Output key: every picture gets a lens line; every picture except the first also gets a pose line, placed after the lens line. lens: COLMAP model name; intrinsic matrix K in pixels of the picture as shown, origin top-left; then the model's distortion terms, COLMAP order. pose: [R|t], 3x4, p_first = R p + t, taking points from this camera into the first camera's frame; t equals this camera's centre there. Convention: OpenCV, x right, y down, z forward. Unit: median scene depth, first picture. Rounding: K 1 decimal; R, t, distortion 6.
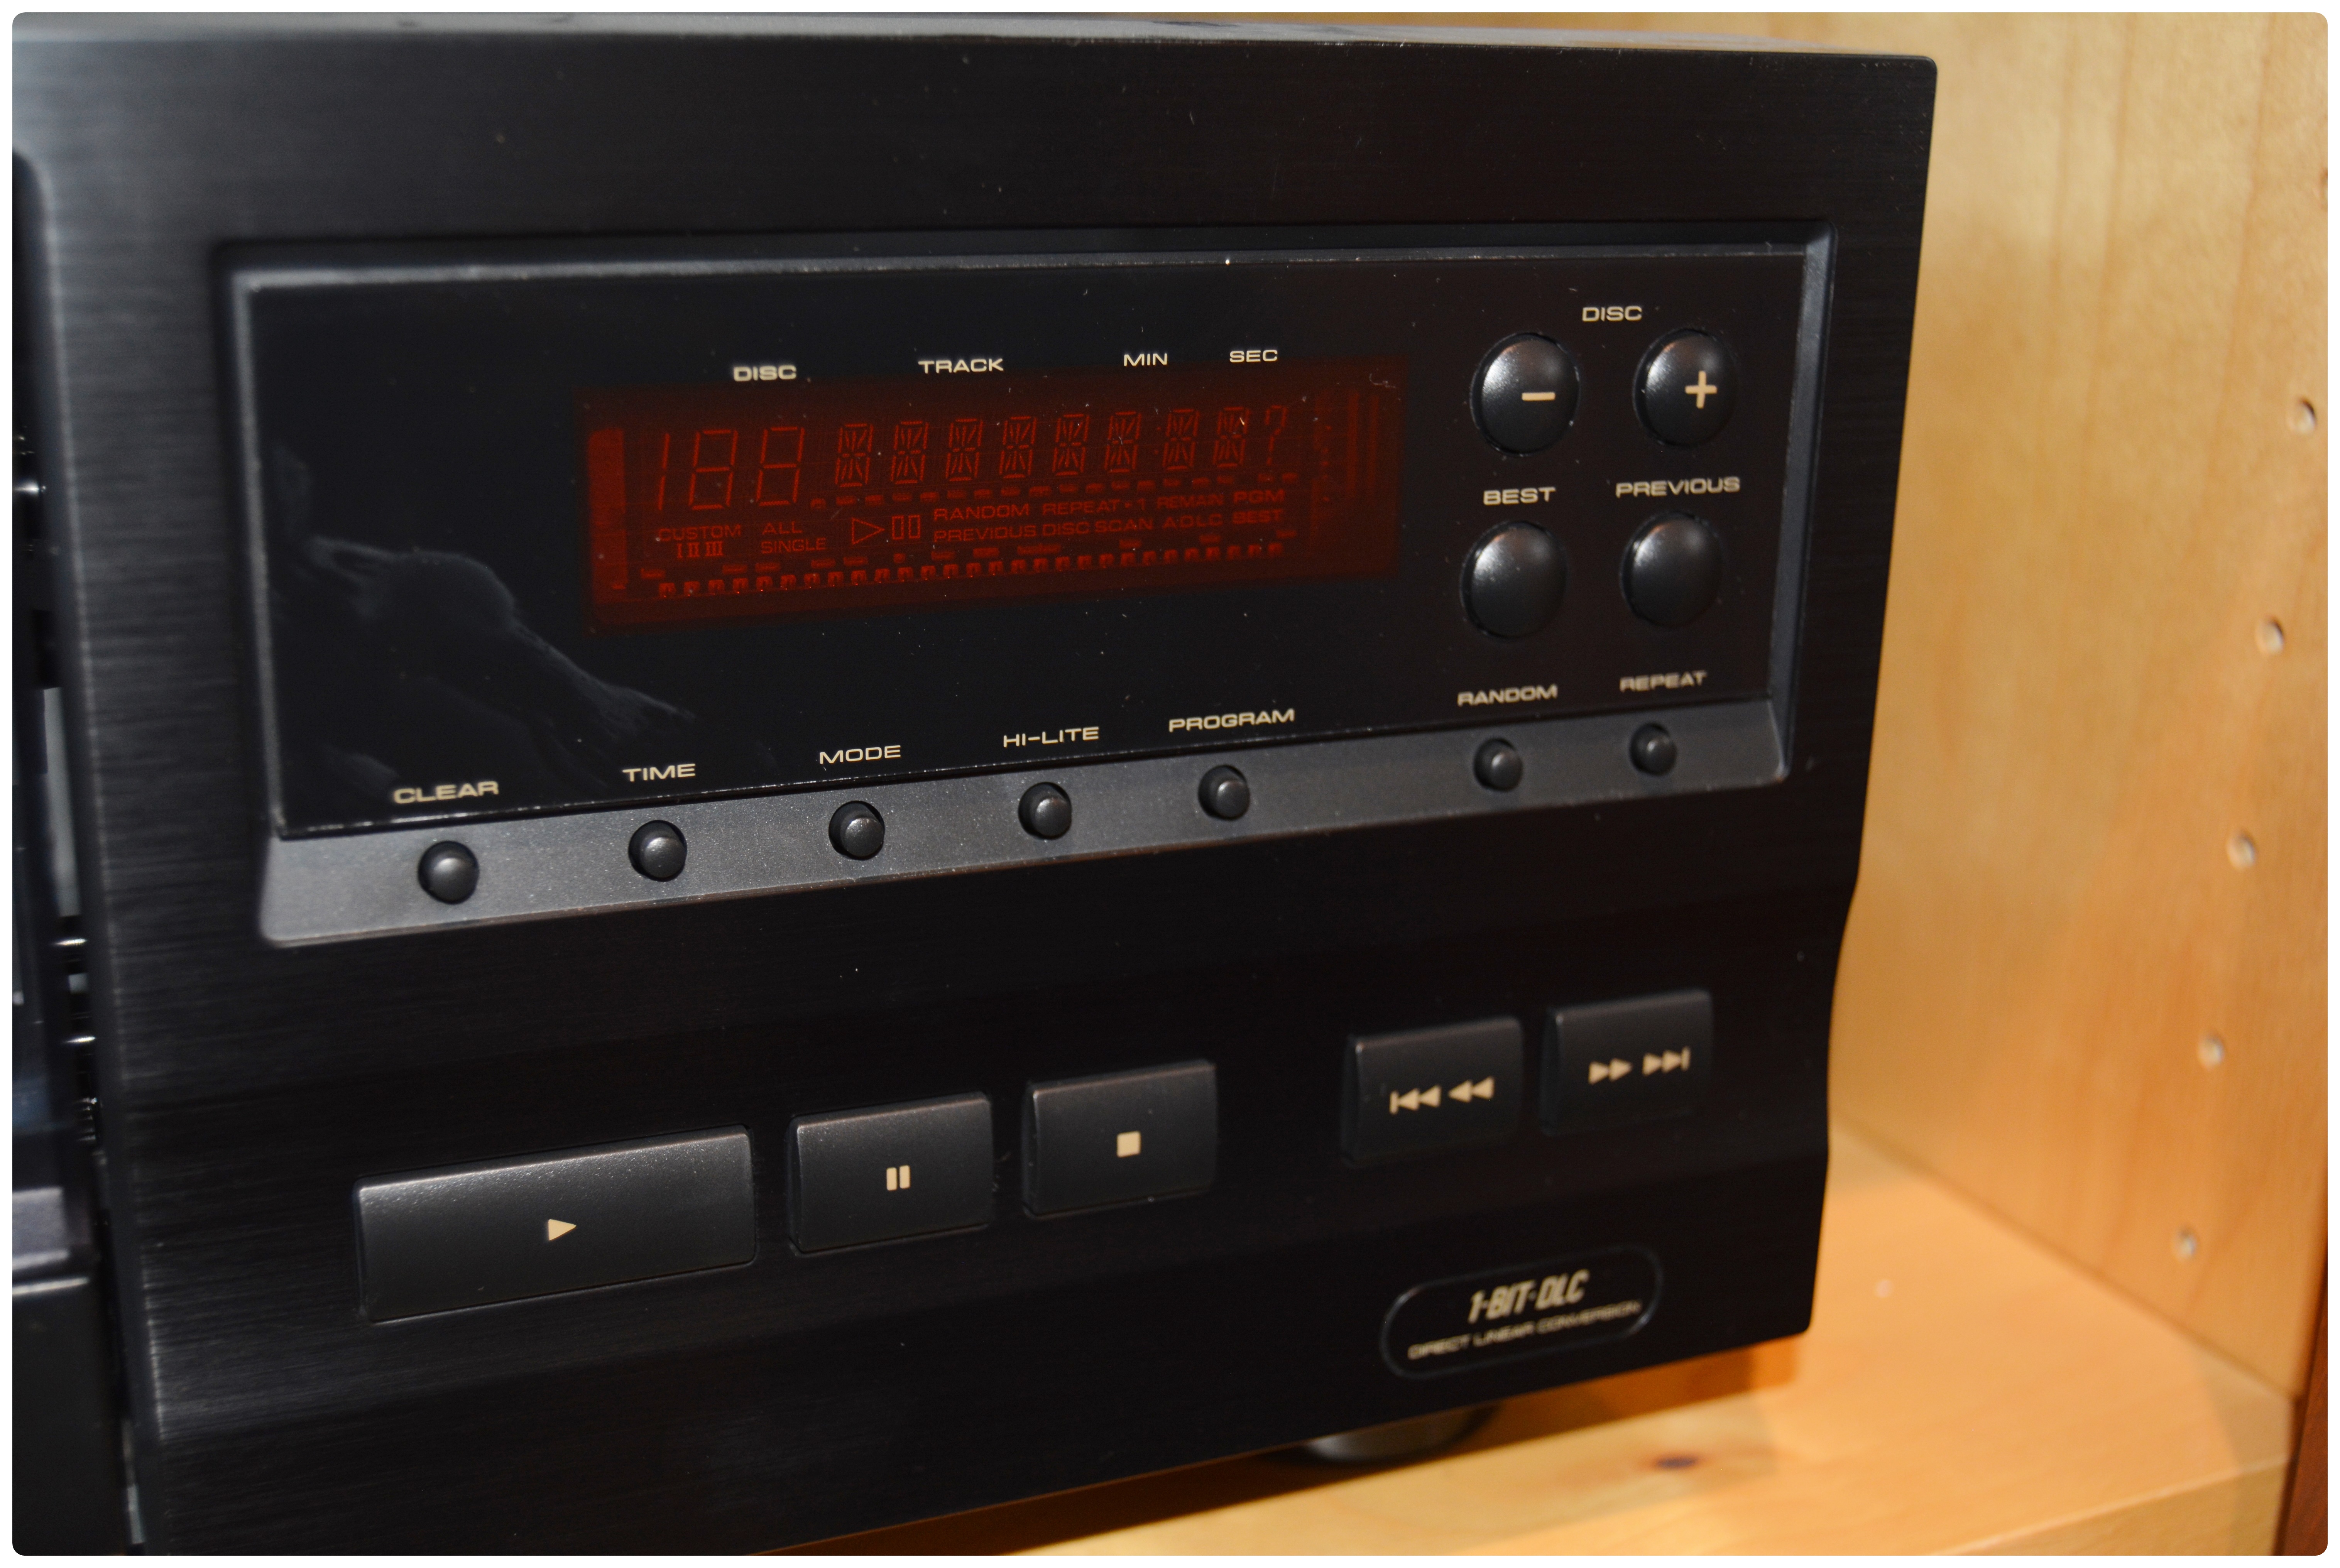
lens RADIAL K [[2673.3, 0, 1179.7], [0, 2673.3, 783.2], [0, 0, 1]] dist [-0.061392, 0.000000]
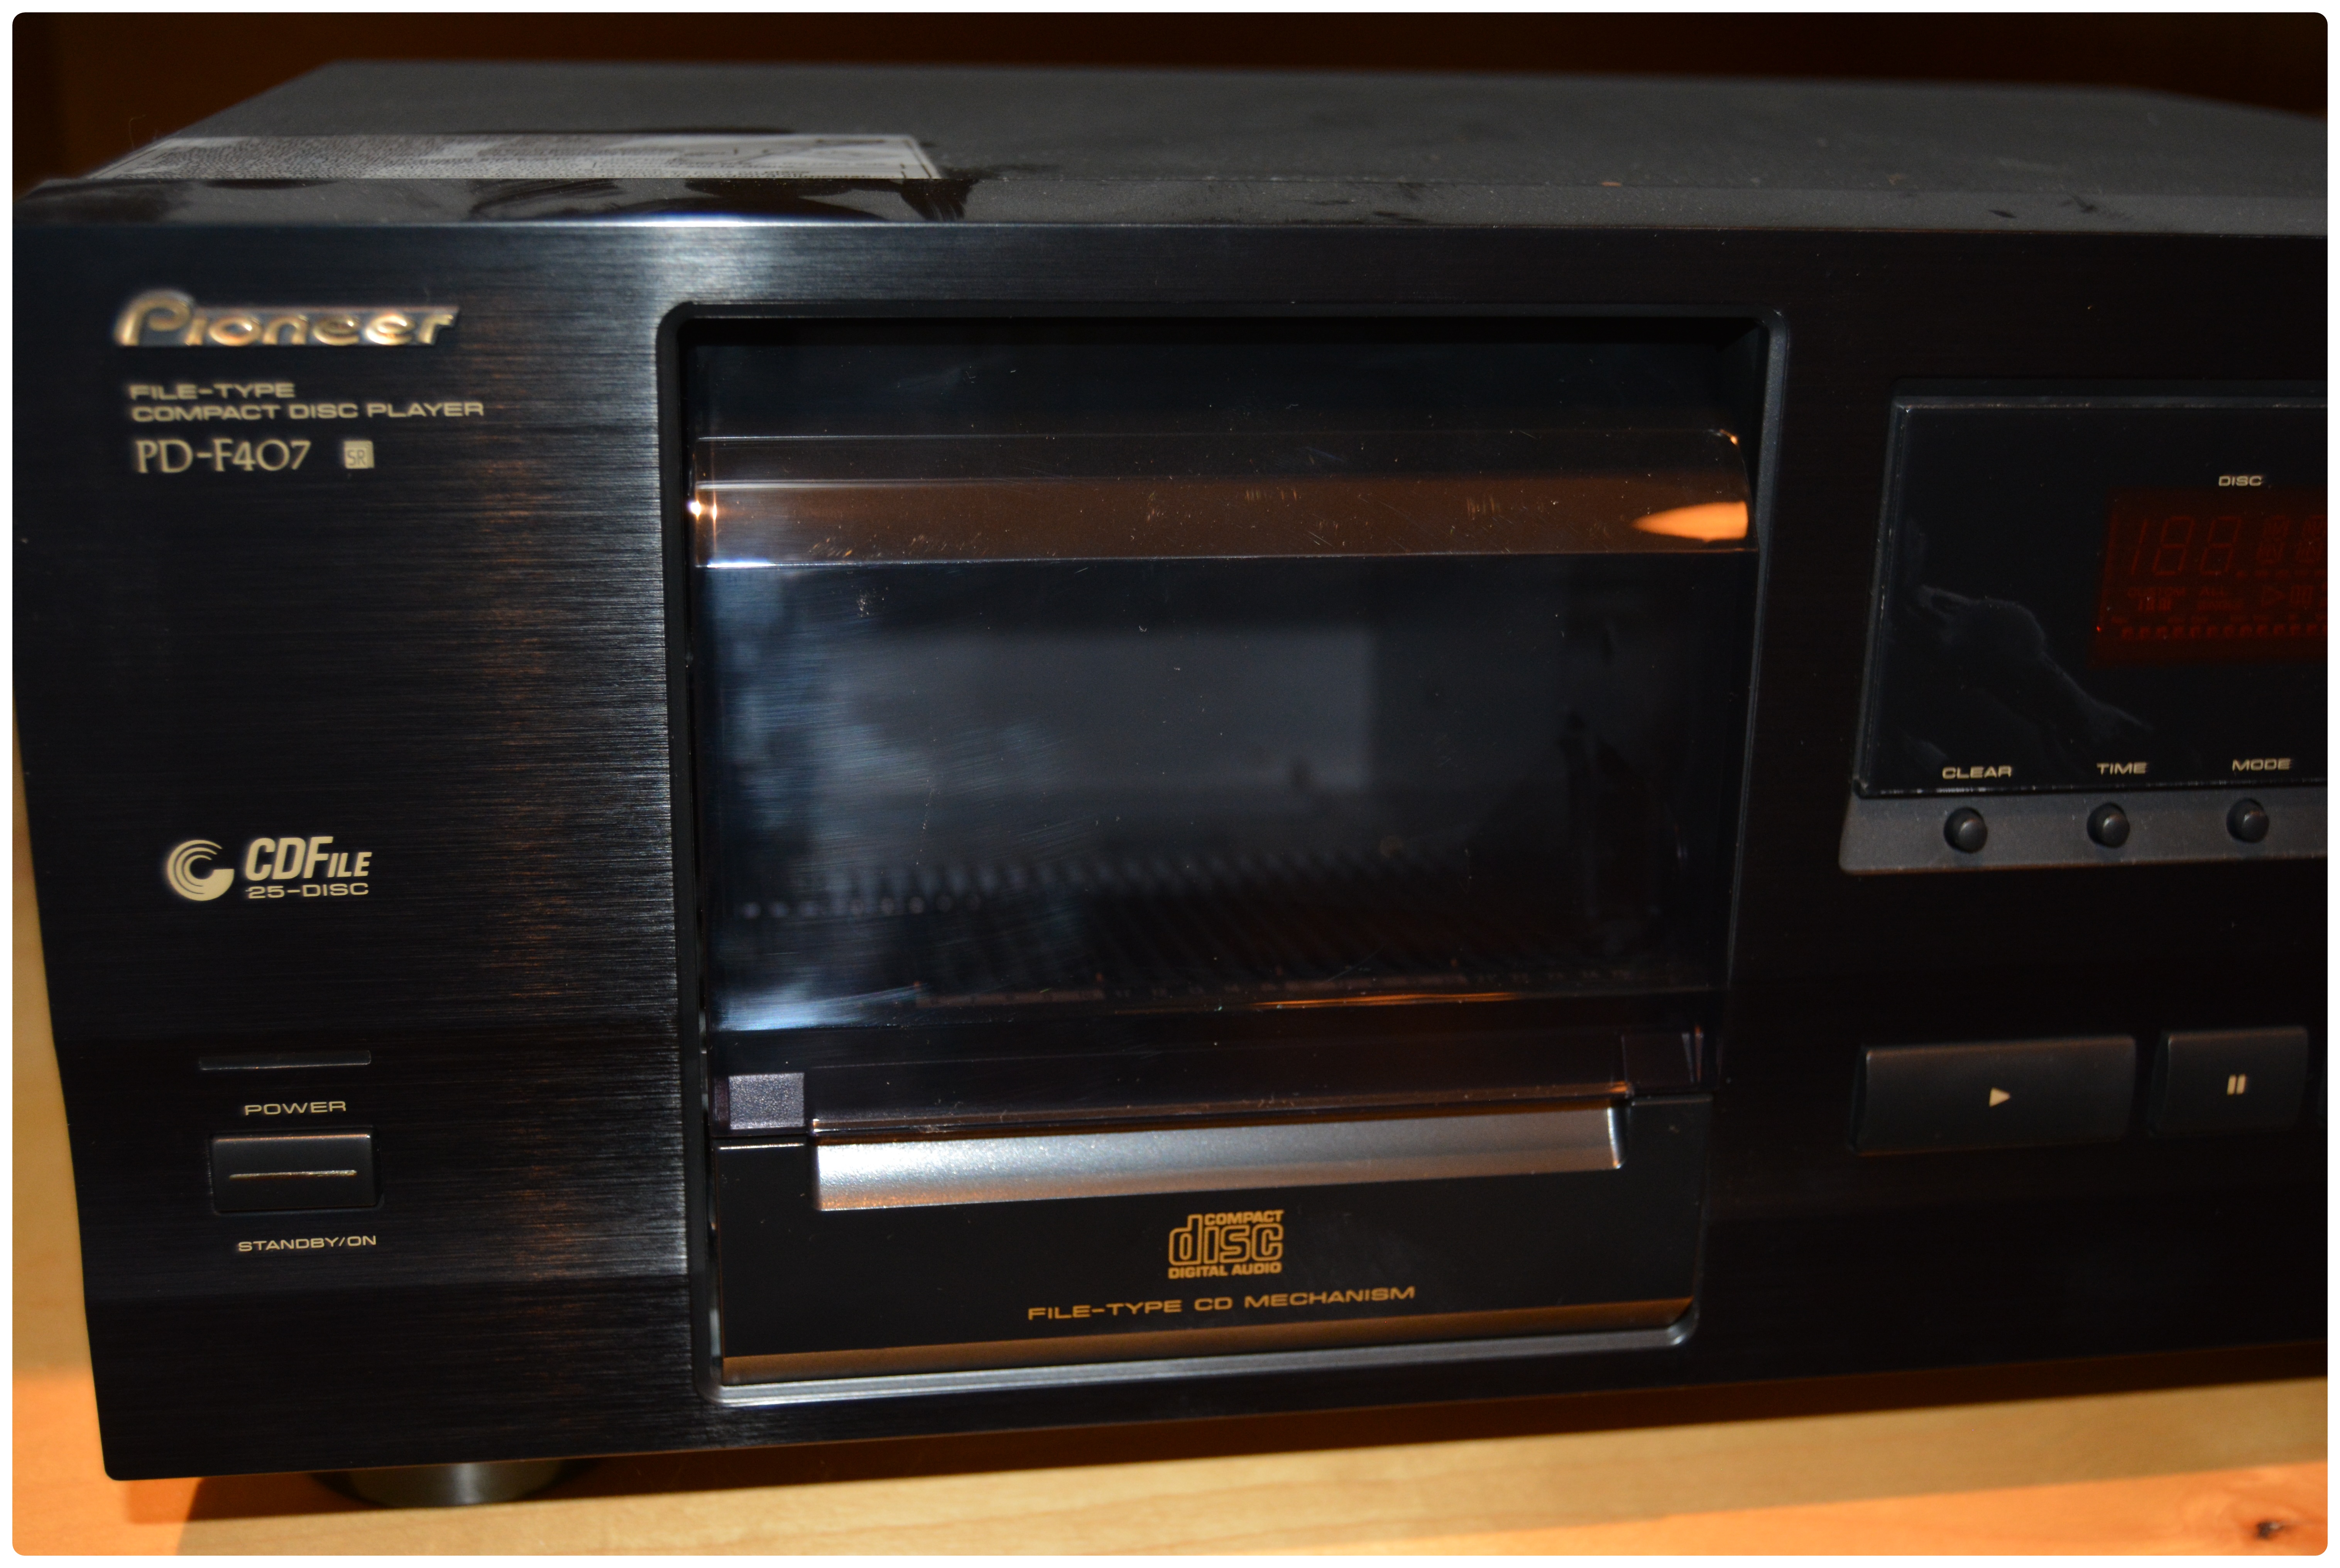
lens RADIAL K [[2673.3, 0, 1166.7], [0, 2673.3, 784.8], [0, 0, 1]] dist [-0.061392, 0.000000]
pose [[0.970387, 0.075212, -0.229549, -0.364115], [-0.070060, 0.997076, 0.030522, -0.002780], [0.231173, -0.013536, 0.972818, -0.433392]]
